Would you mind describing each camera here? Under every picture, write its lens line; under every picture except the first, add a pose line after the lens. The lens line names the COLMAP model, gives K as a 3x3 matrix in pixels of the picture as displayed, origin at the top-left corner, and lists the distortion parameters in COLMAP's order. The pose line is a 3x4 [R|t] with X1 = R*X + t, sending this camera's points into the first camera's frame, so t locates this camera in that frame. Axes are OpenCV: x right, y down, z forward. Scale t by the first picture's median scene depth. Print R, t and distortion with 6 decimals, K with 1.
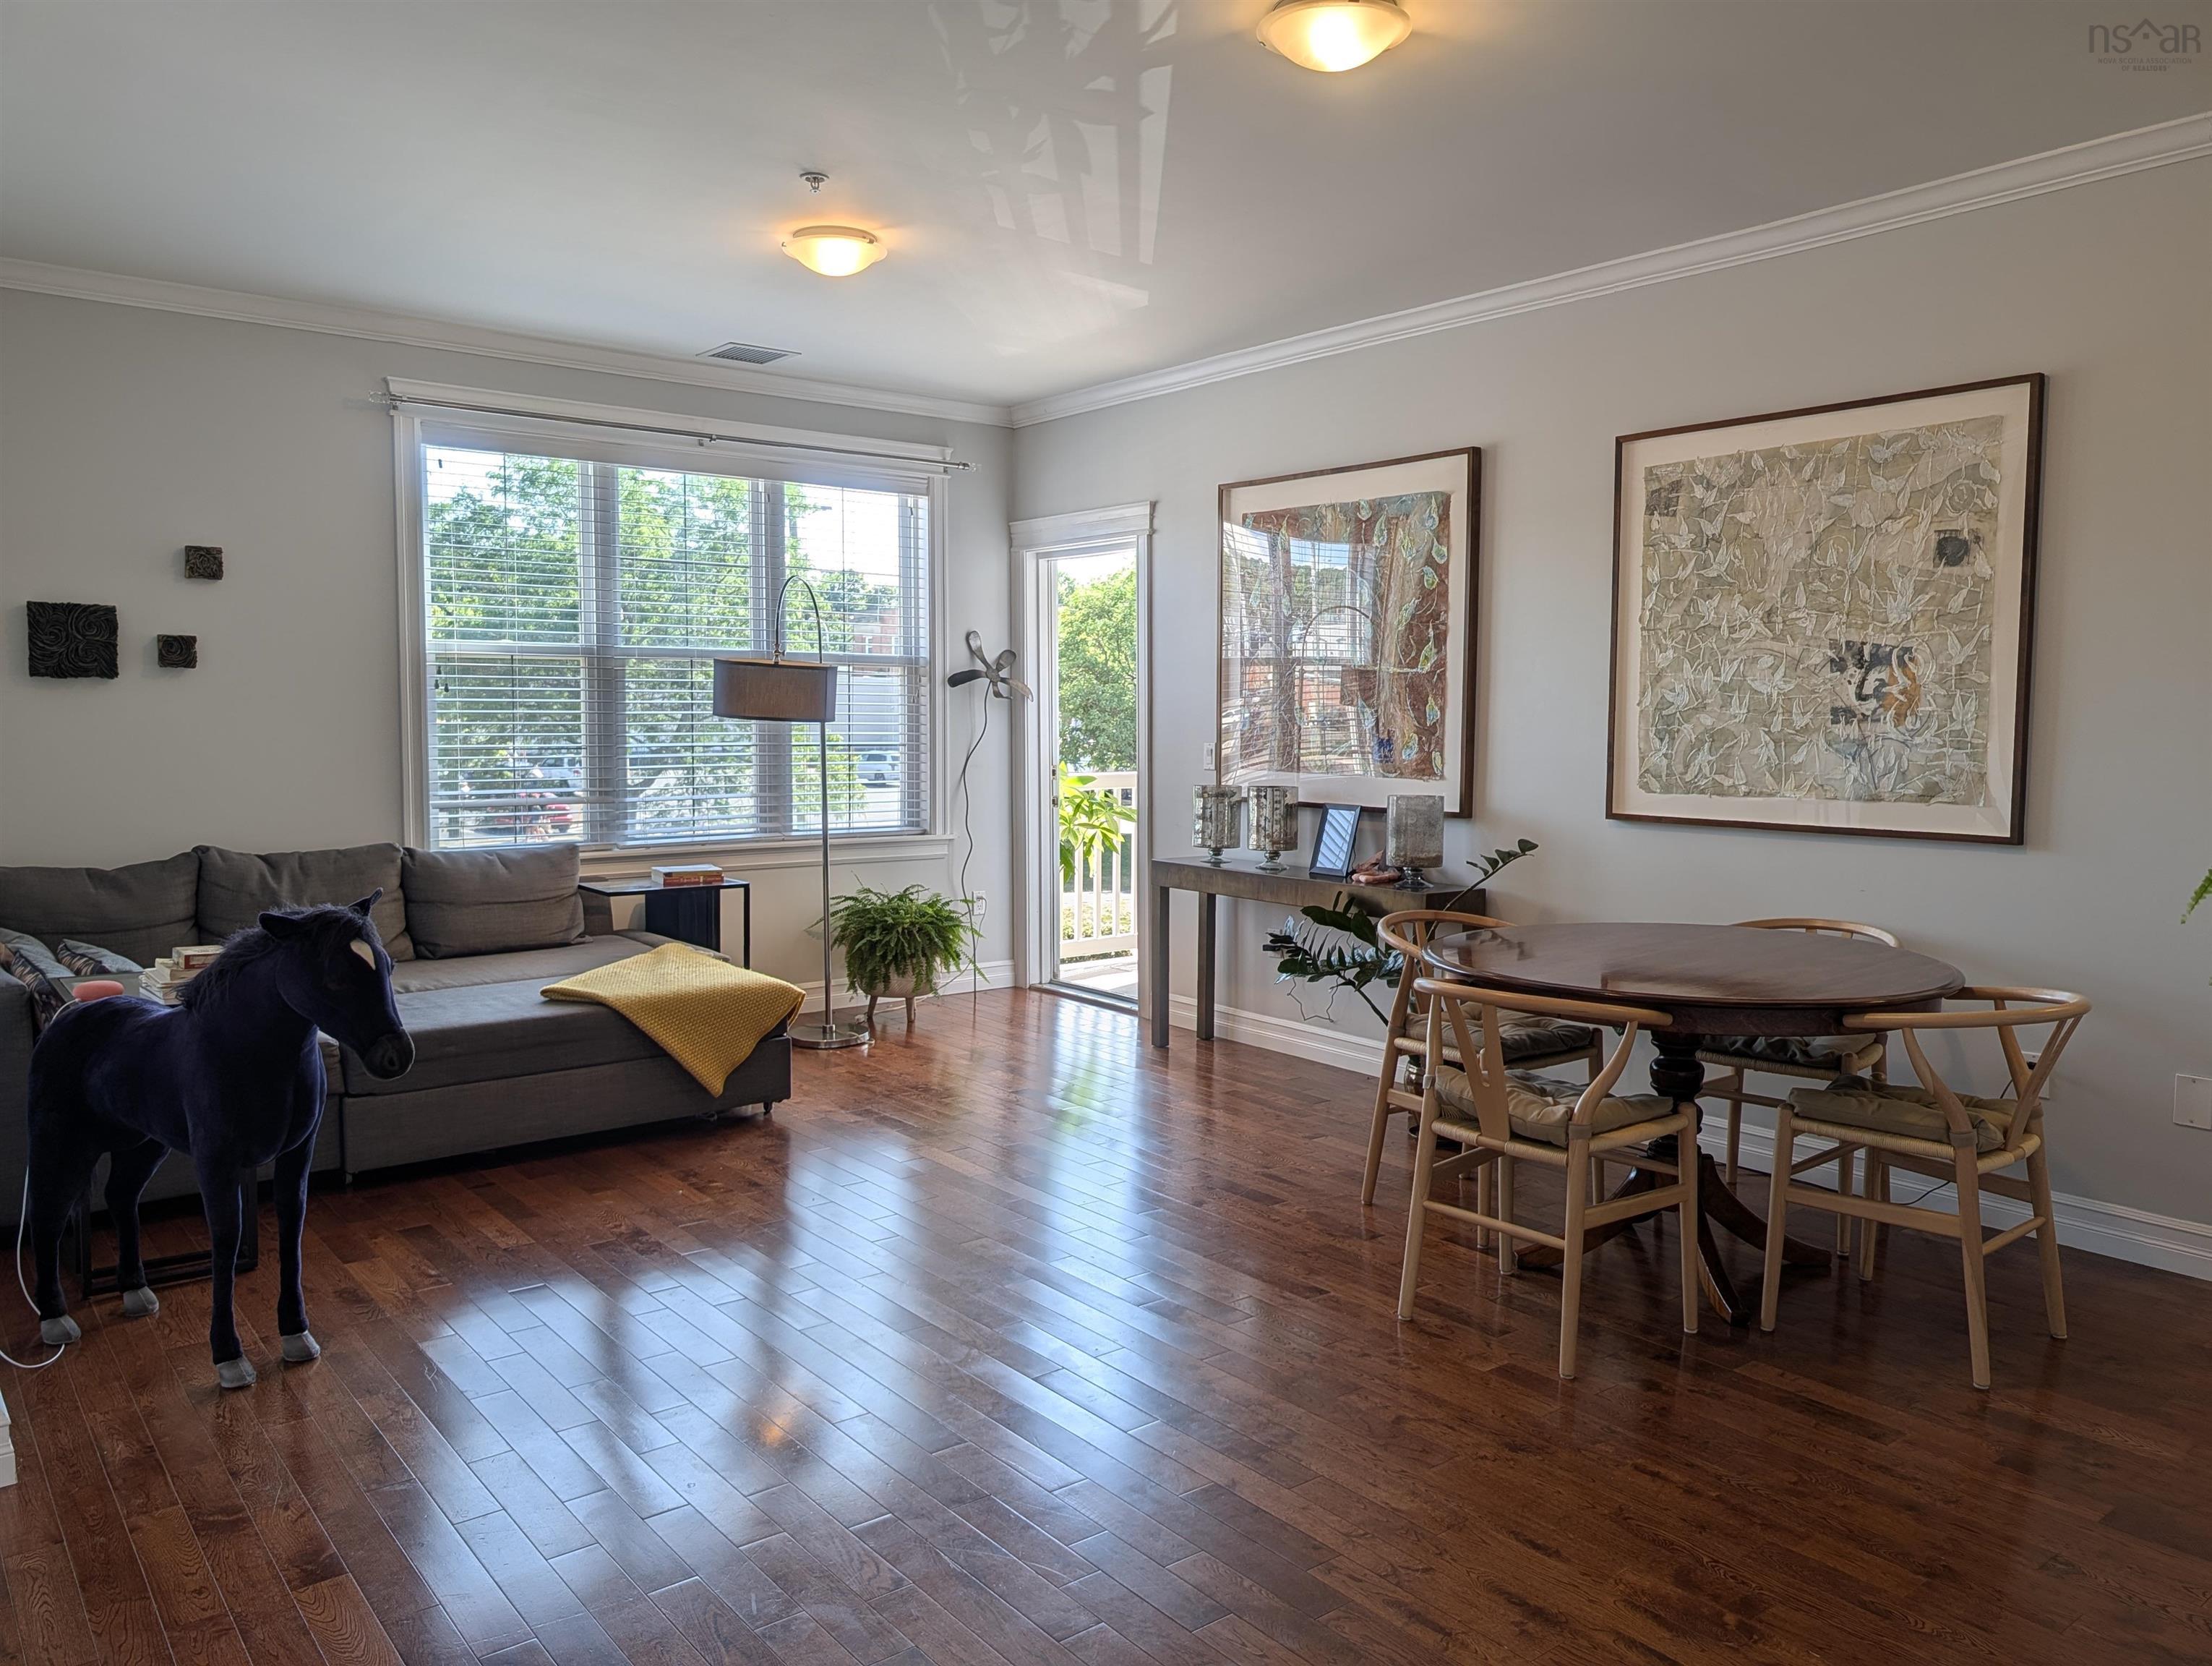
lens RADIAL K [[1585.8, 0, 1104.6], [0, 1585.8, 826.4], [0, 0, 1]] dist [0.028233, -0.030229]
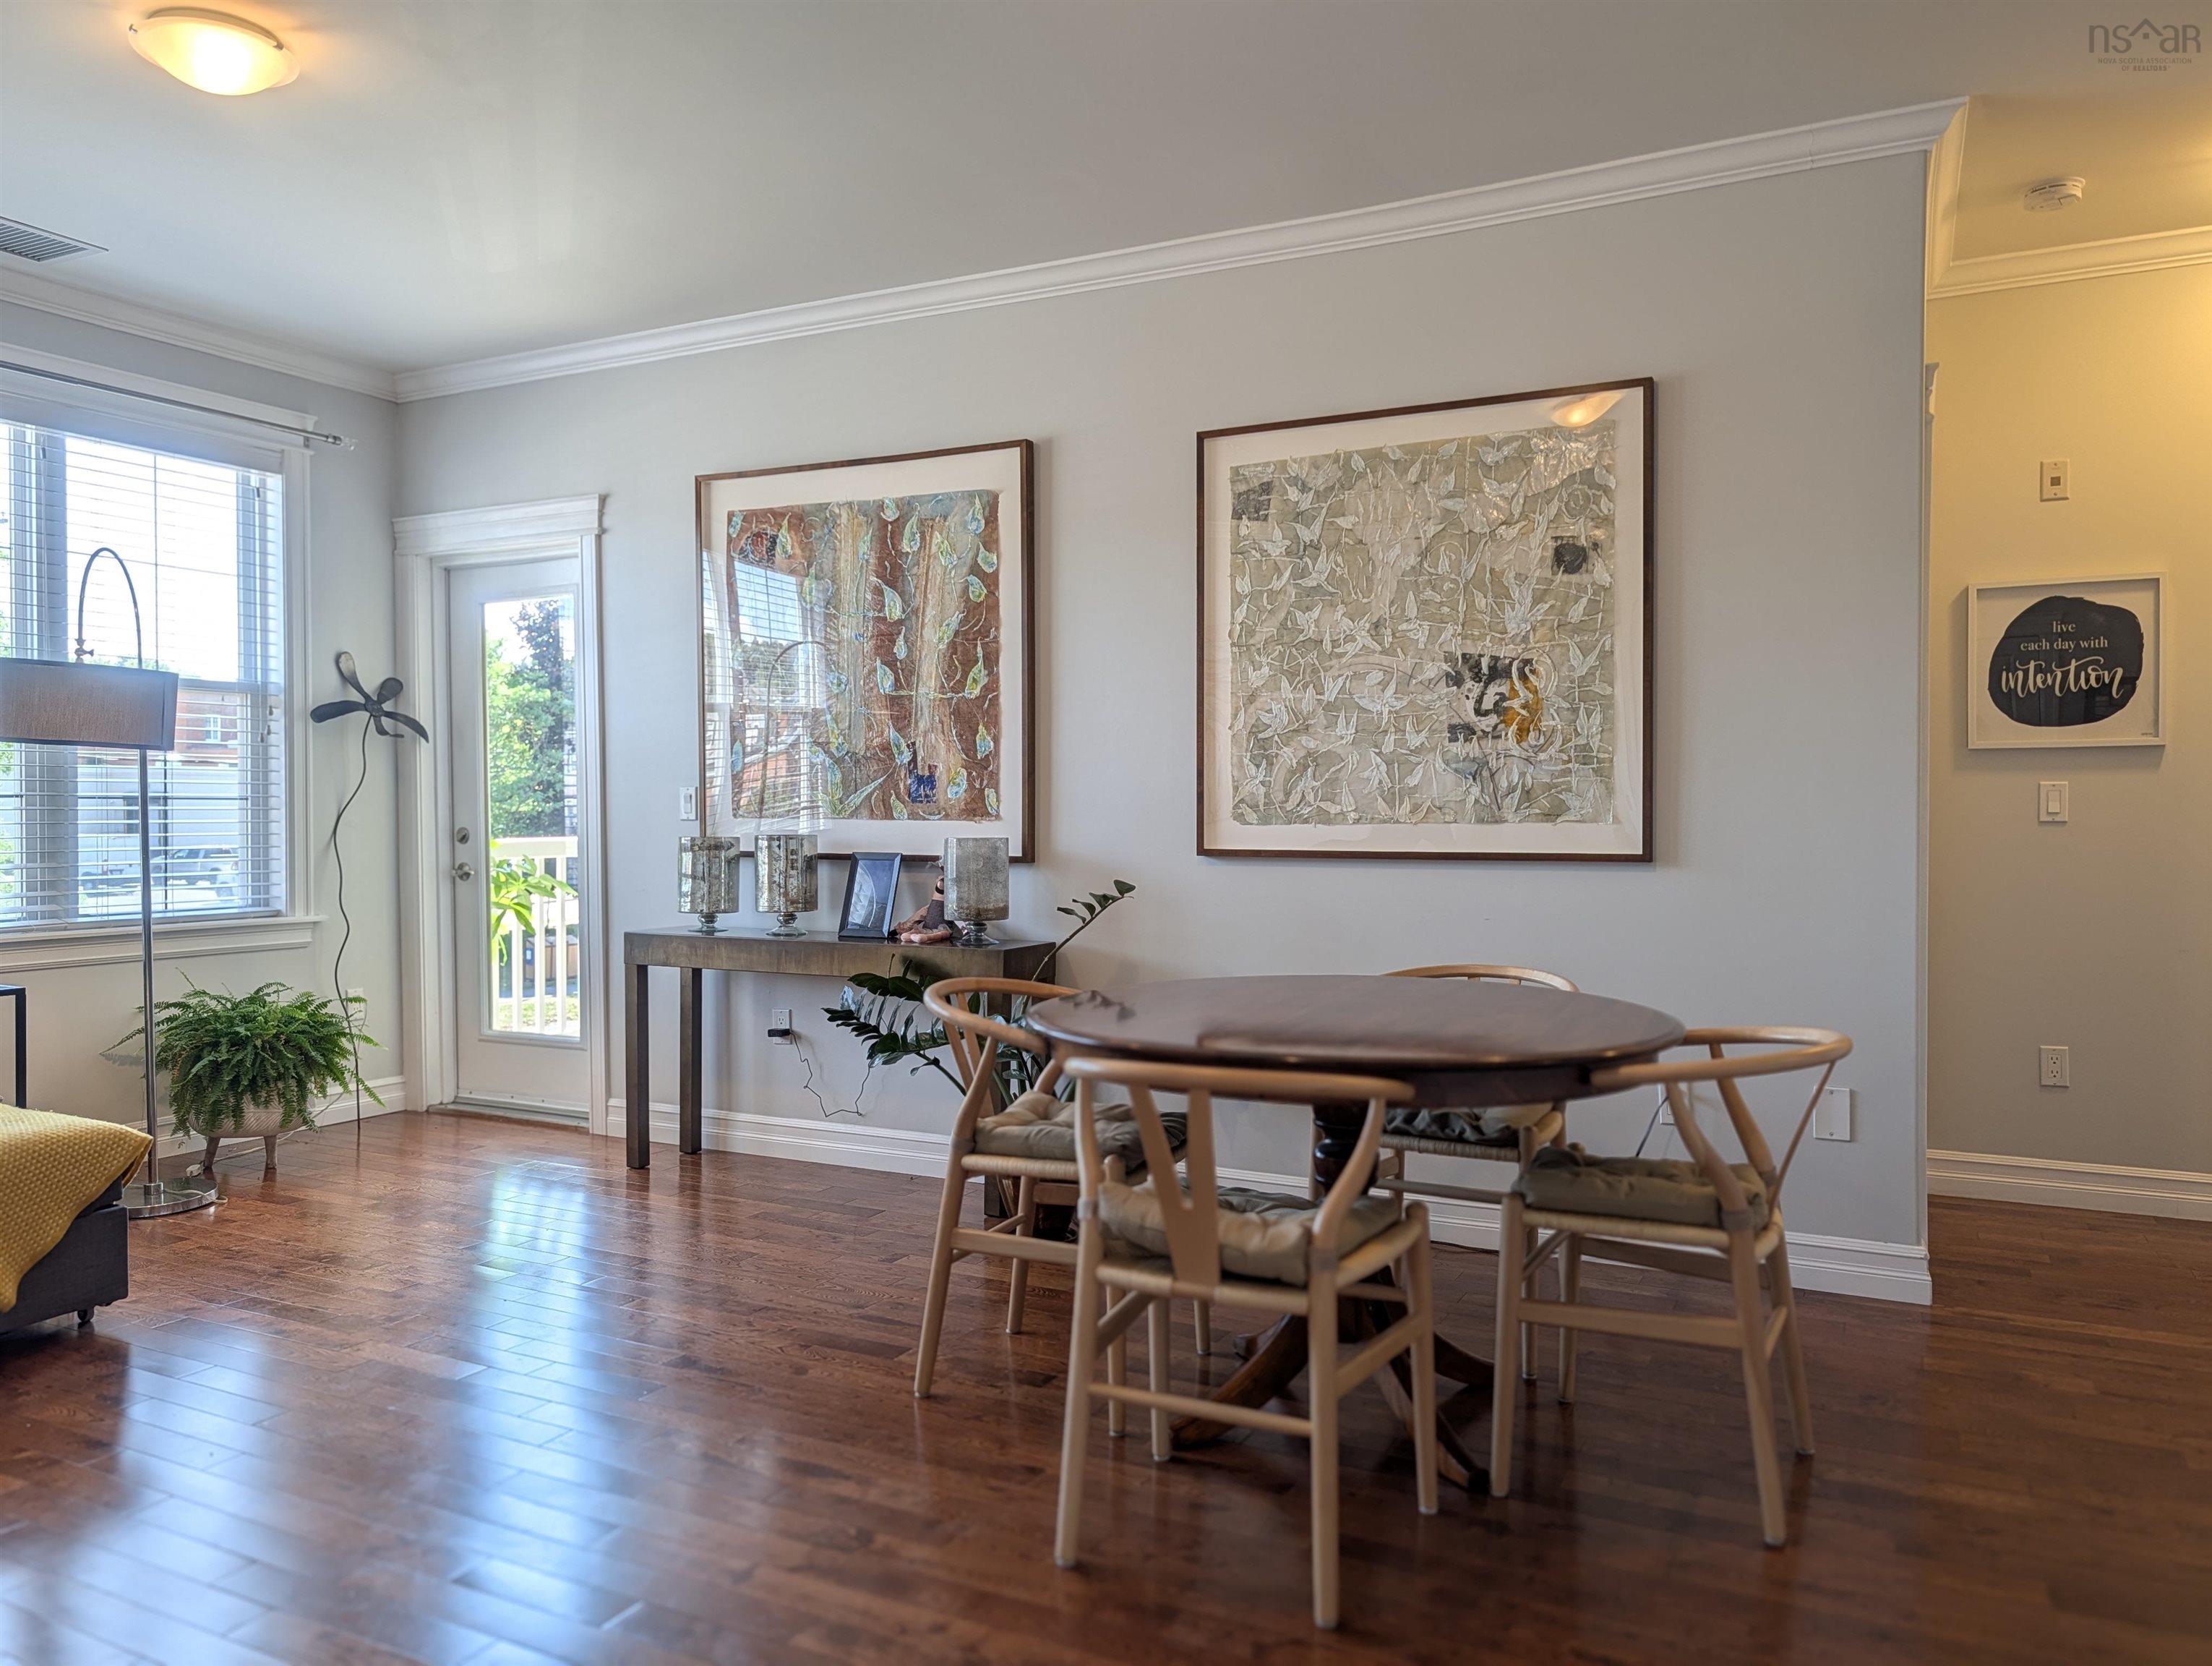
lens RADIAL K [[1585.8, 0, 1090.4], [0, 1585.8, 831.5], [0, 0, 1]] dist [0.028233, -0.030229]
pose [[0.912623, -0.012834, 0.408600, -0.105453], [0.035885, 0.998164, -0.048799, 0.023248], [-0.407224, 0.059198, 0.911408, 0.220428]]
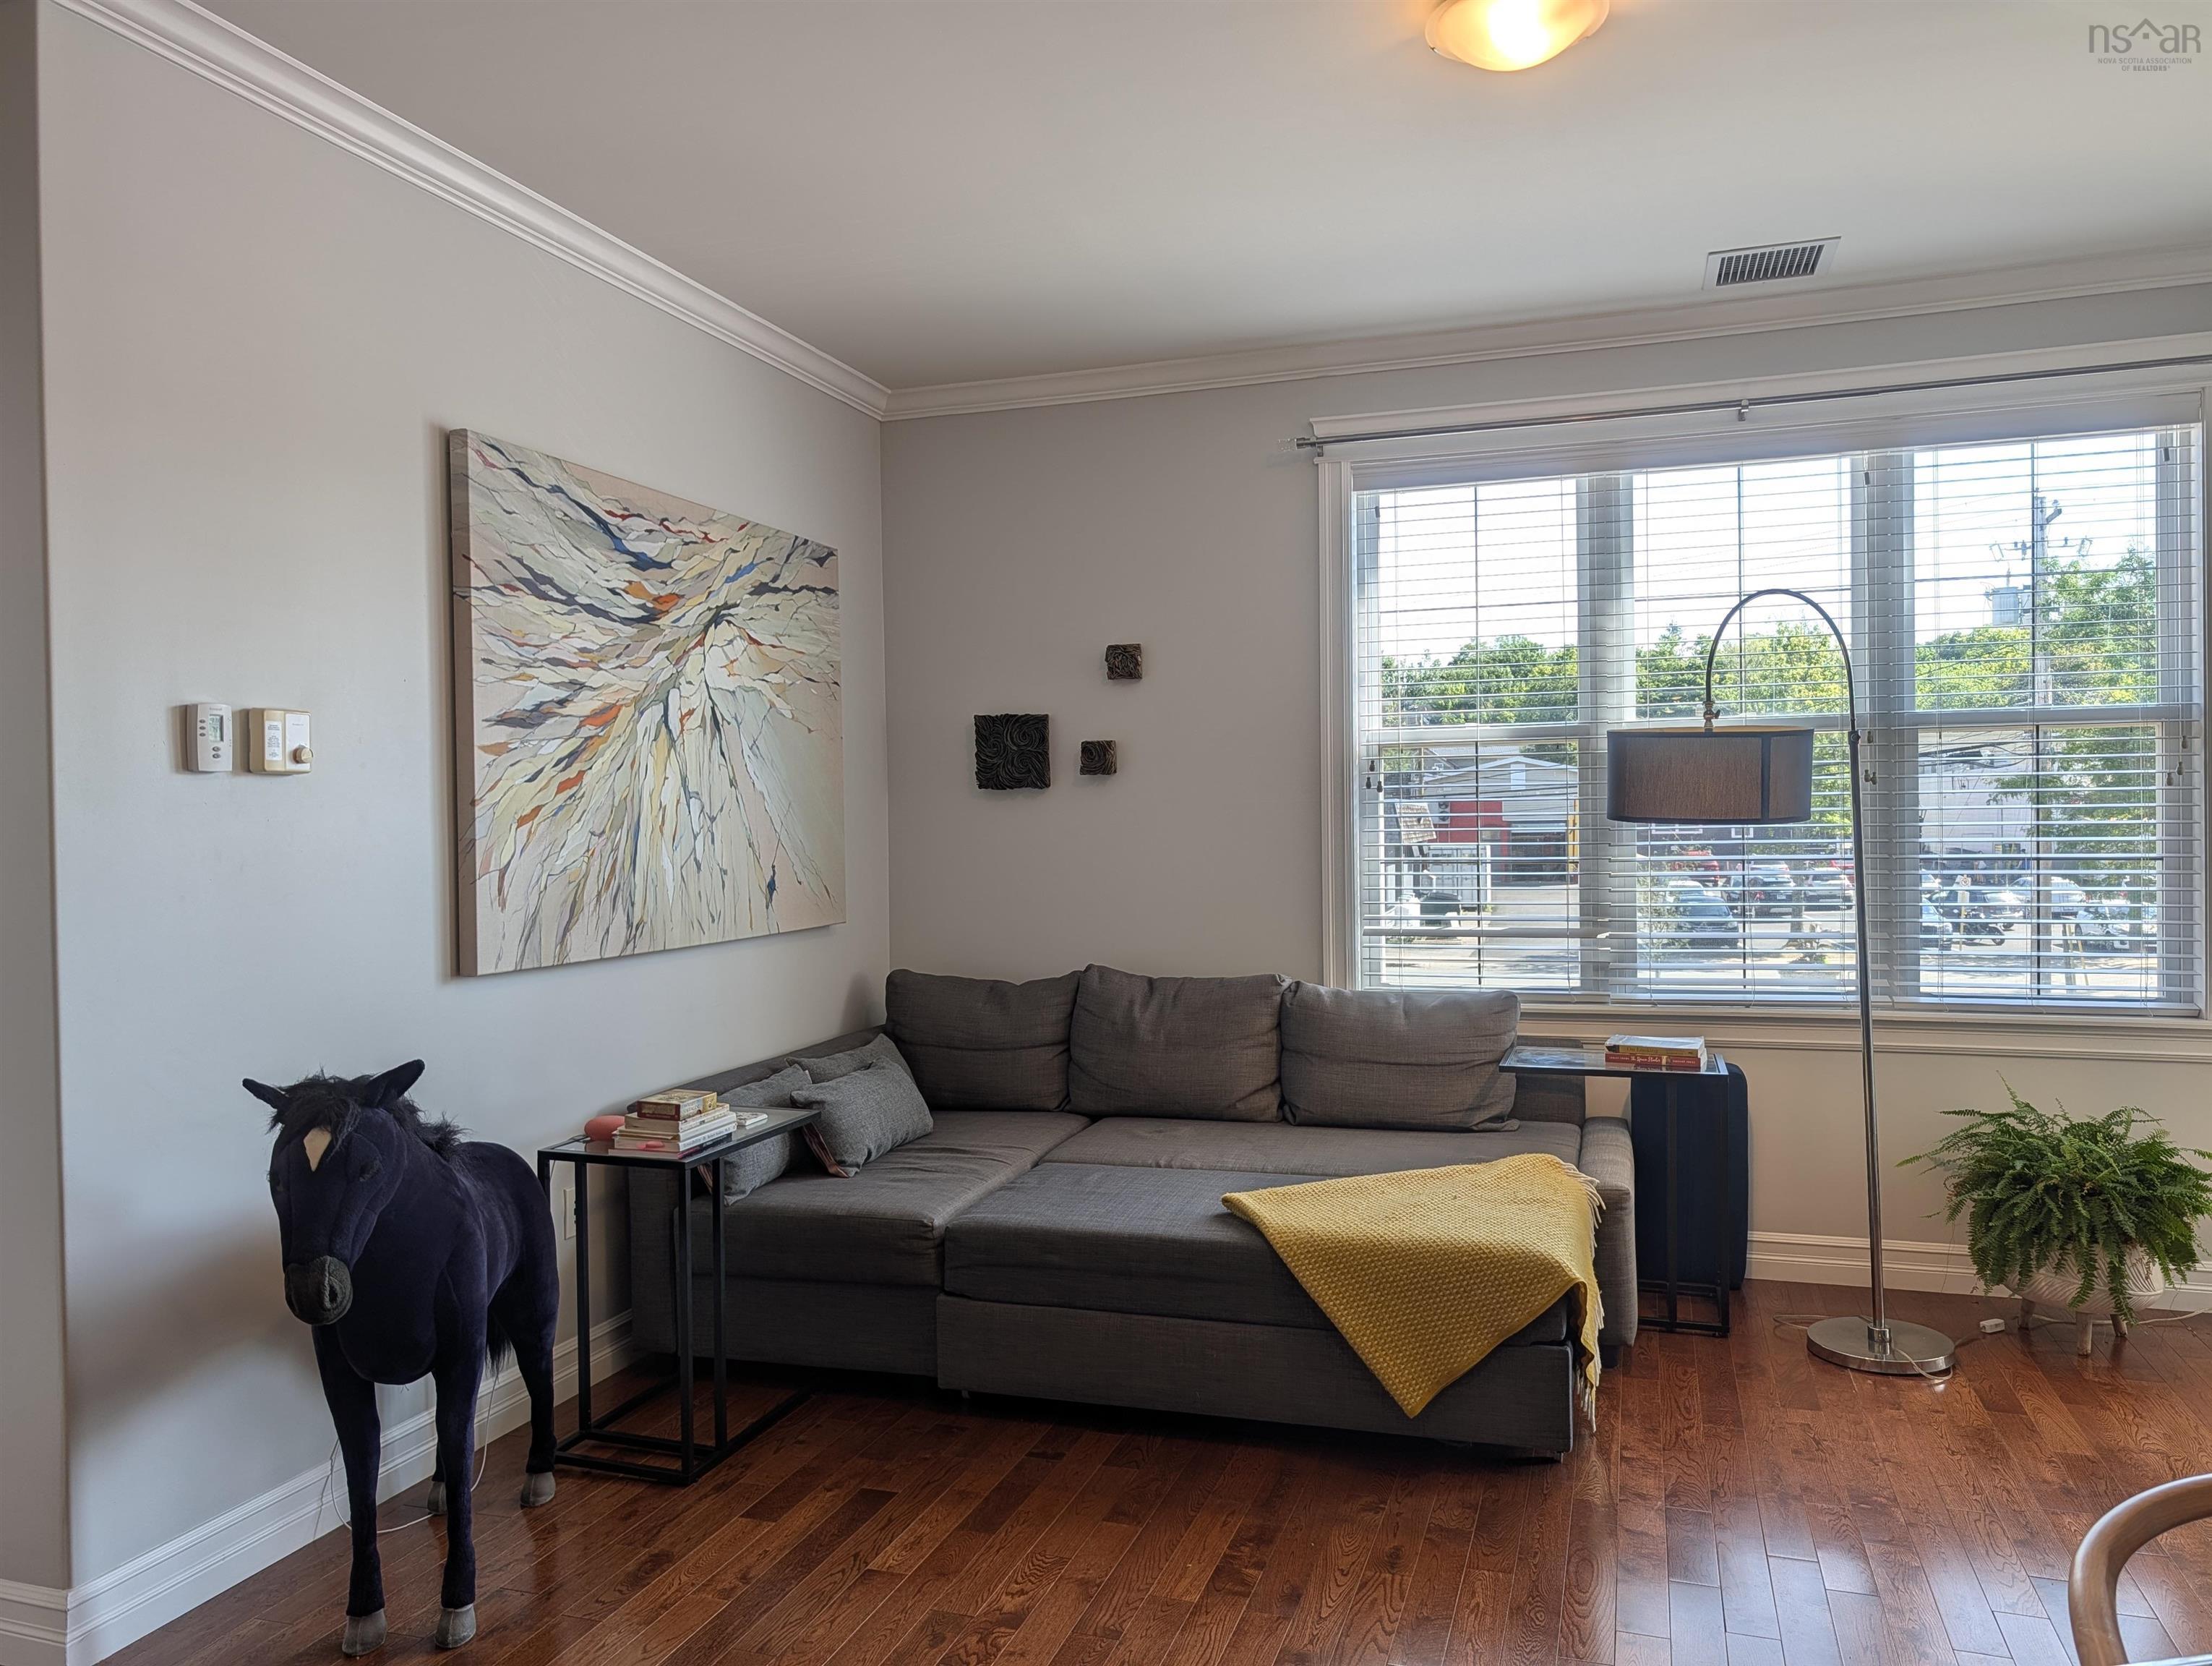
lens RADIAL K [[1585.8, 0, 1107.7], [0, 1585.8, 837.2], [0, 0, 1]] dist [0.028233, -0.030229]
pose [[0.543131, -0.002821, -0.839643, 0.227262], [-0.043716, 0.998543, -0.031632, -0.036331], [0.838509, 0.053886, 0.542216, 0.548733]]
